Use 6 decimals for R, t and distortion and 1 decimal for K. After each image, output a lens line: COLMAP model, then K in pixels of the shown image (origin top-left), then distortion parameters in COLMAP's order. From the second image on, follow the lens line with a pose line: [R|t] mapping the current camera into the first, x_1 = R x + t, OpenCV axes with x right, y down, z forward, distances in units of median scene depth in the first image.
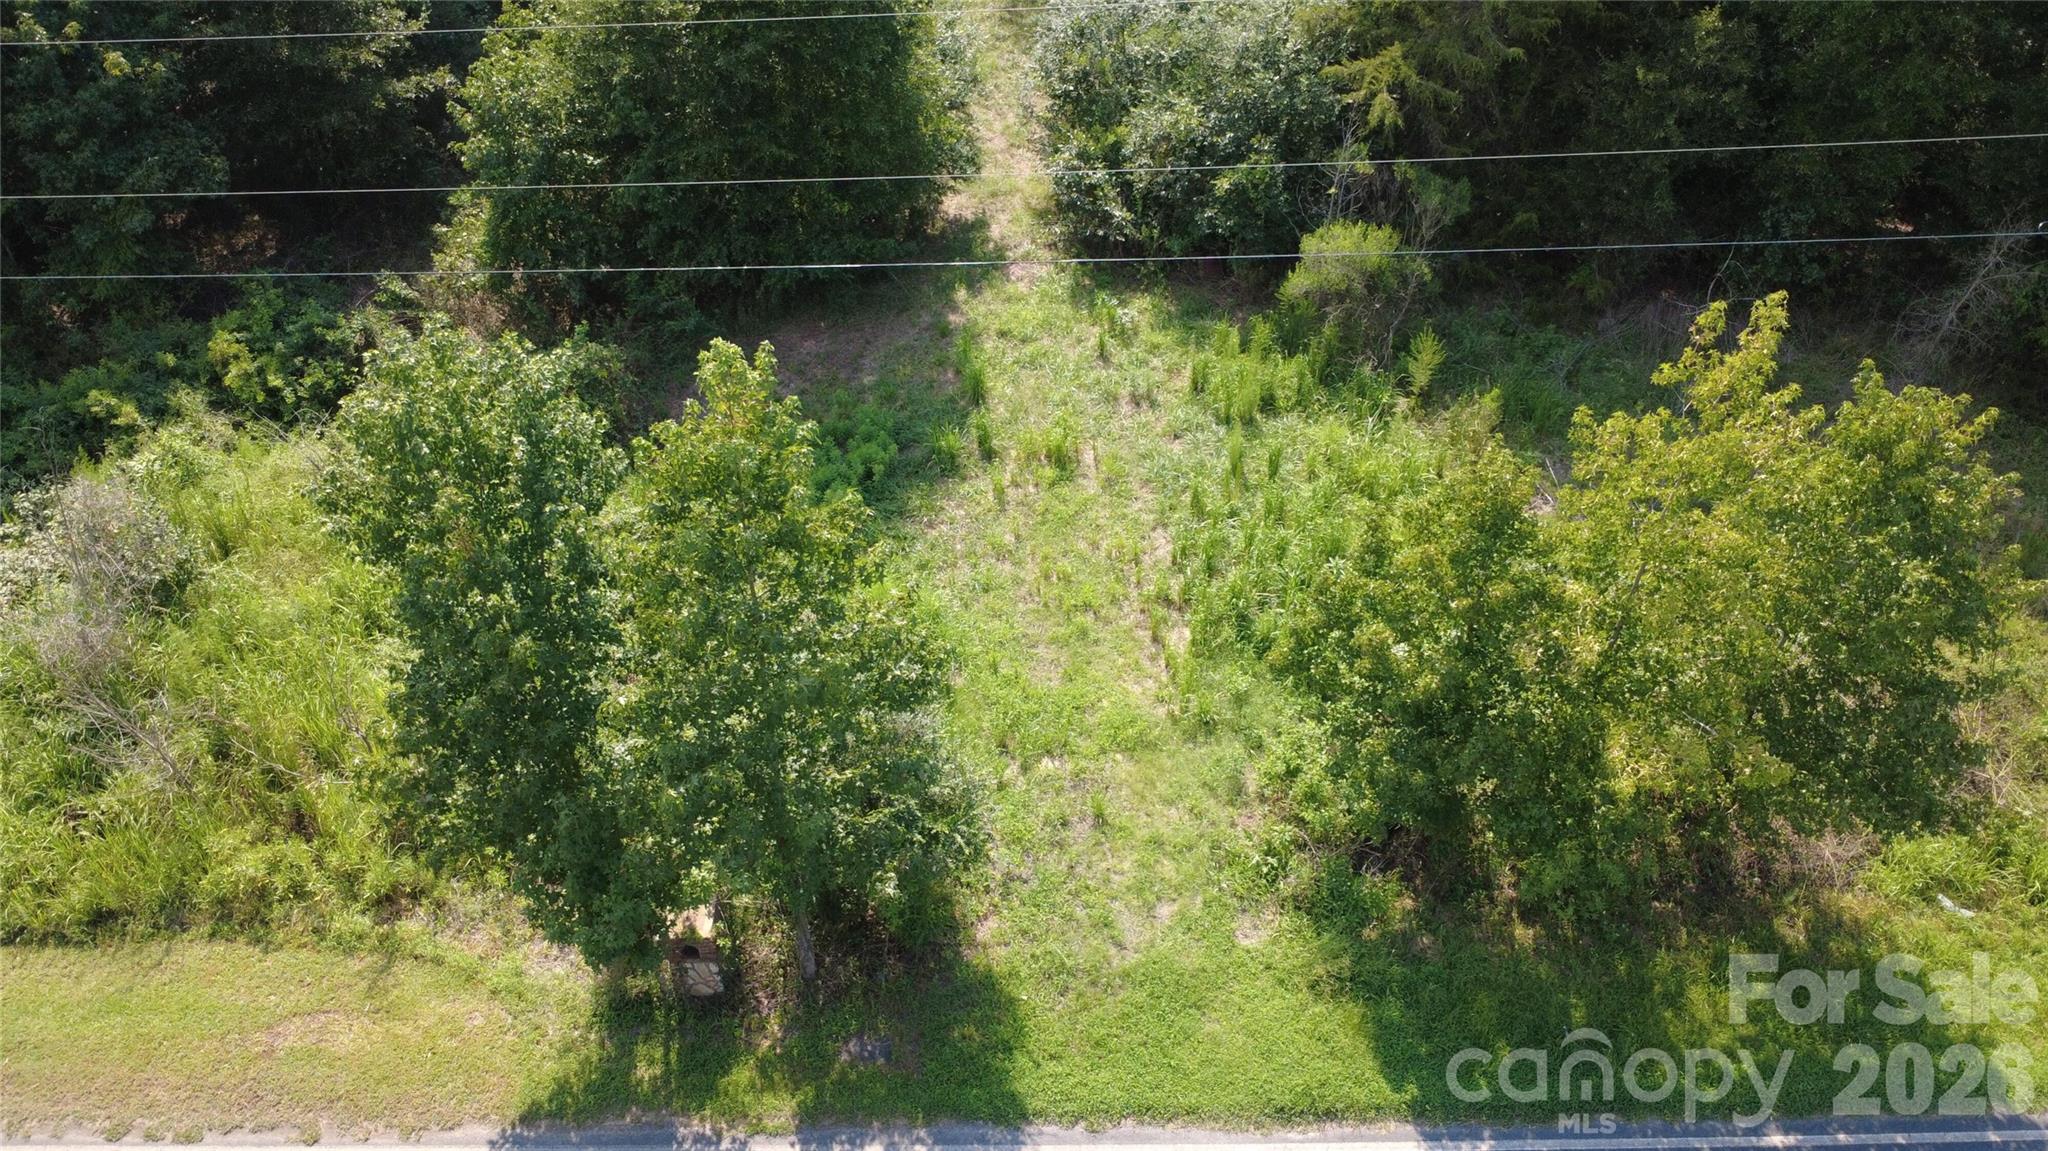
lens RADIAL K [[1491.1, 0, 1024.8], [0, 1491.1, 577.2], [0, 0, 1]] dist [-0.002477, 0.003068]
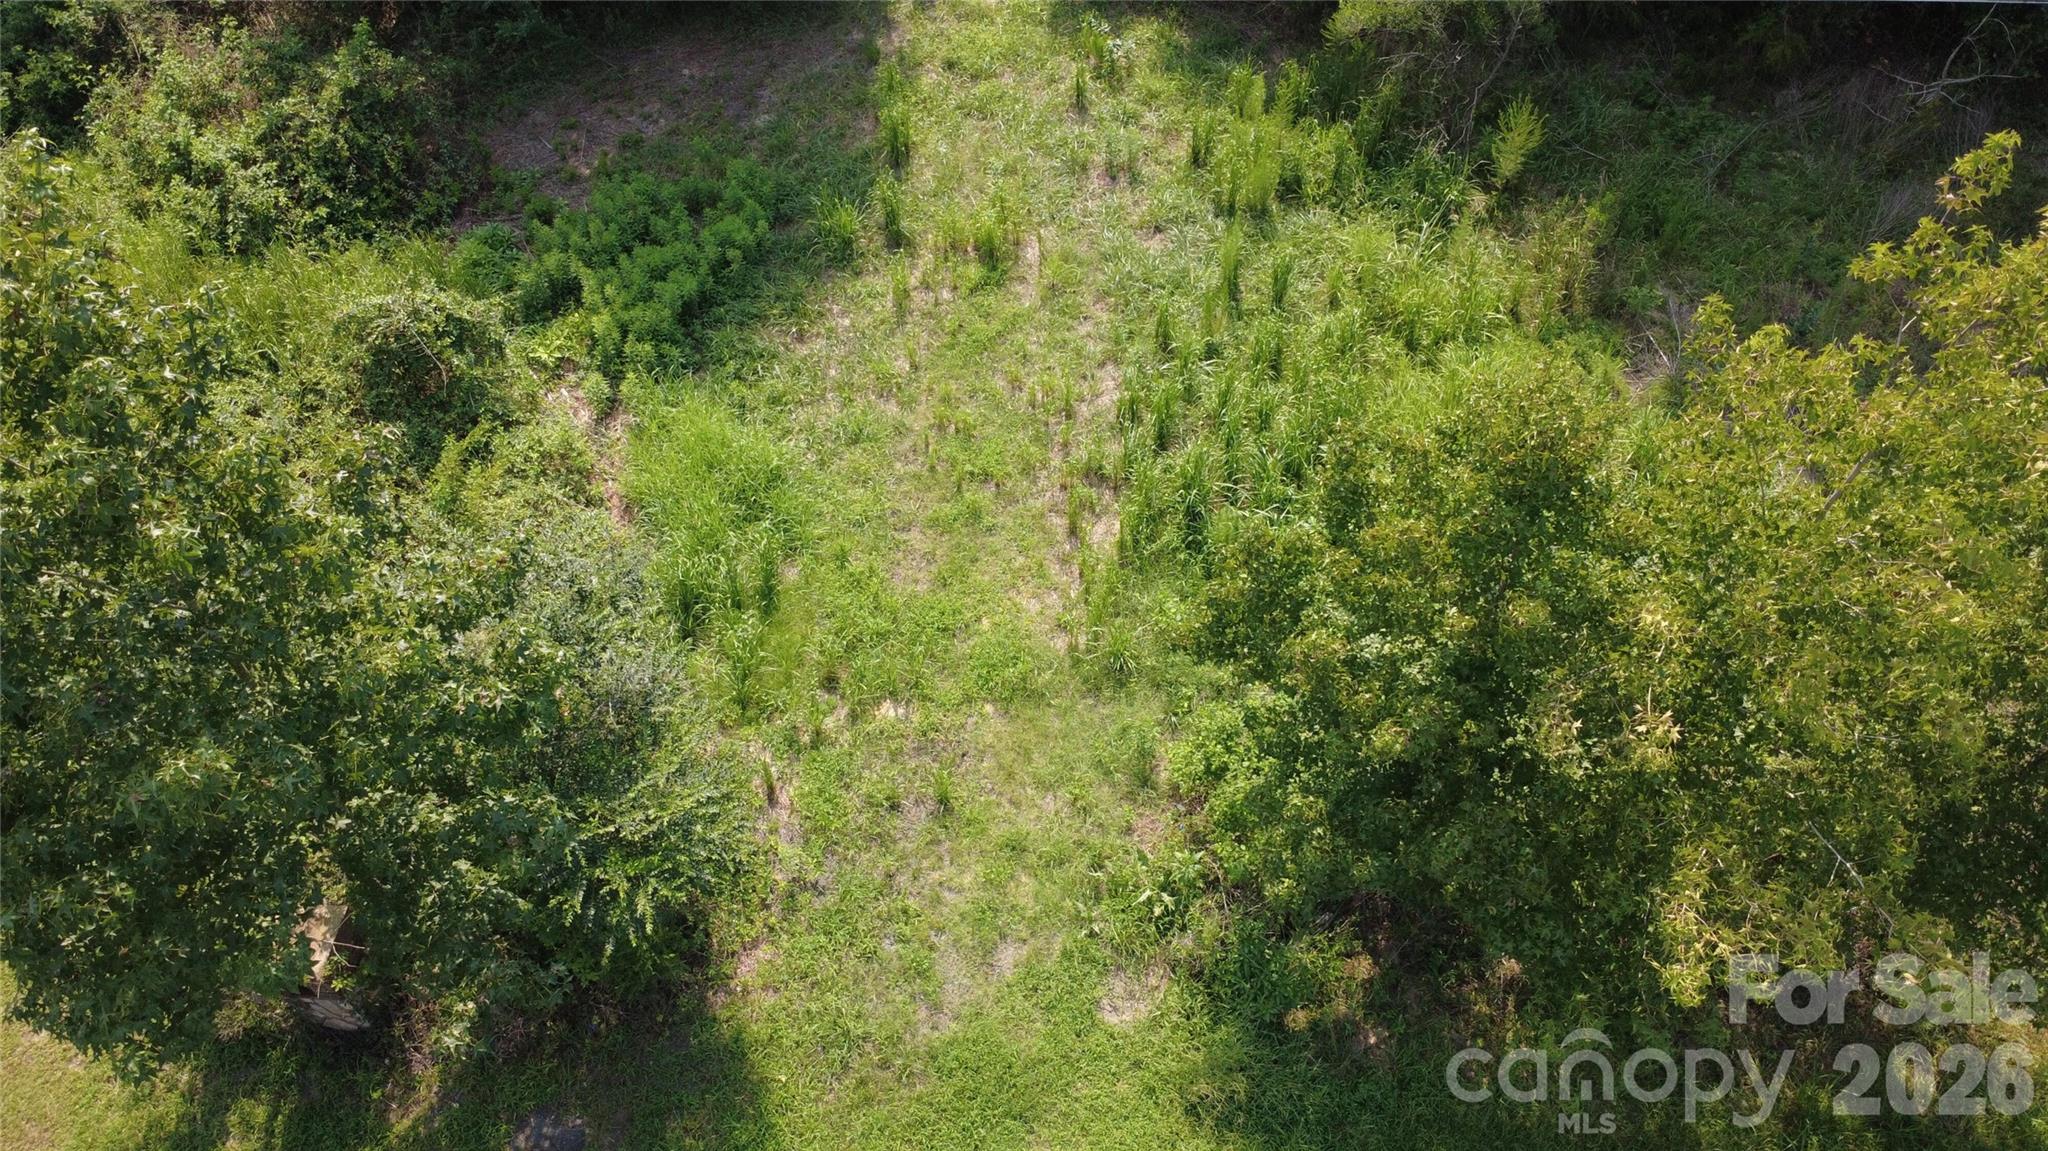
lens RADIAL K [[1493.3, 0, 1026.1], [0, 1493.3, 575.7], [0, 0, 1]] dist [-0.004101, 0.007019]
pose [[0.995117, 0.078007, -0.060476, 0.096753], [-0.065089, 0.979221, 0.192069, -0.065720], [0.074202, -0.187195, 0.979516, 0.252217]]
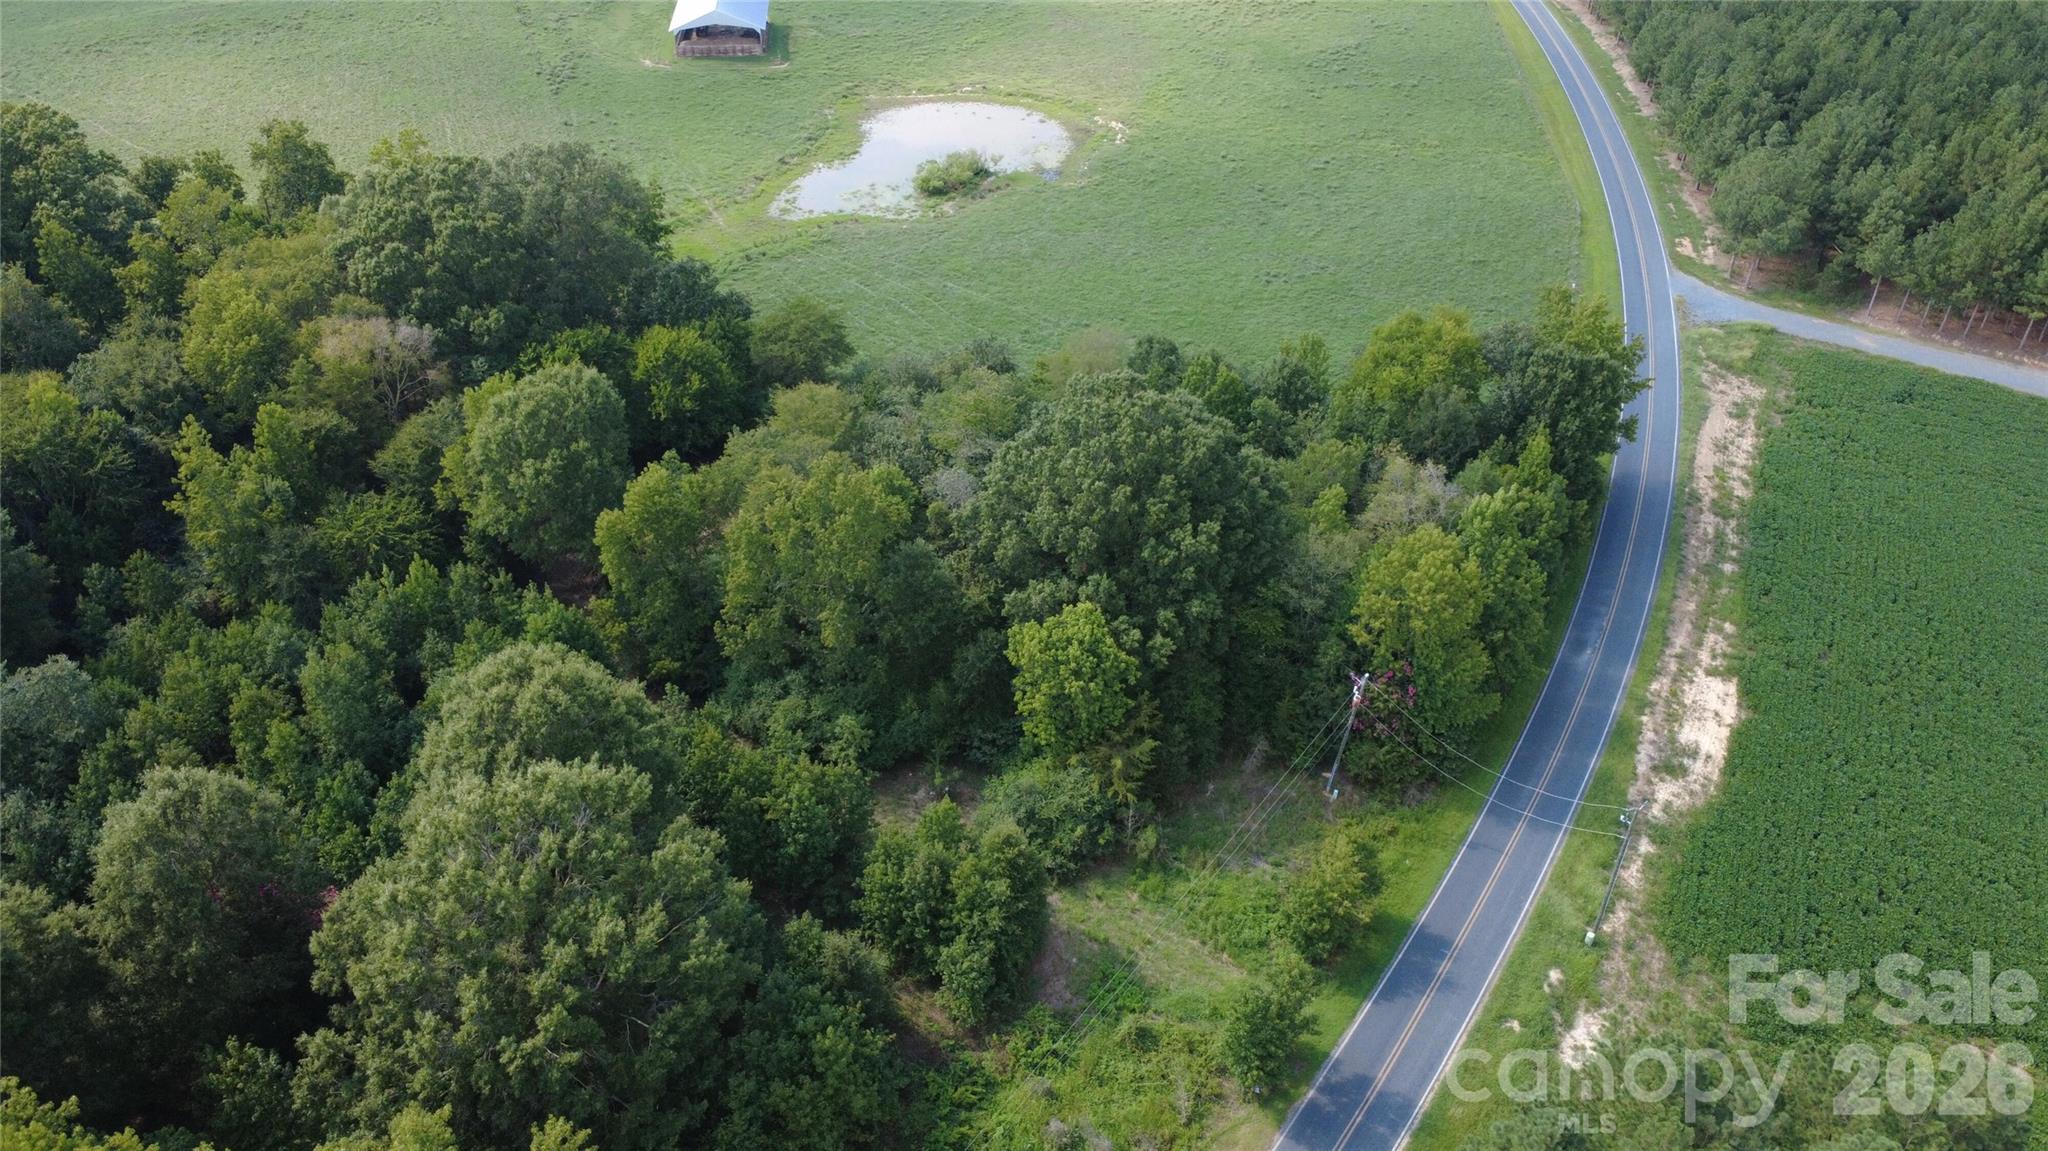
lens RADIAL K [[1493.3, 0, 1026.1], [0, 1493.3, 575.7], [0, 0, 1]] dist [-0.004101, 0.007019]
pose [[0.591843, -0.472455, 0.653076, -1.944147], [0.541840, 0.833038, 0.111609, -1.288272], [-0.596768, 0.287808, 0.749023, -1.597053]]
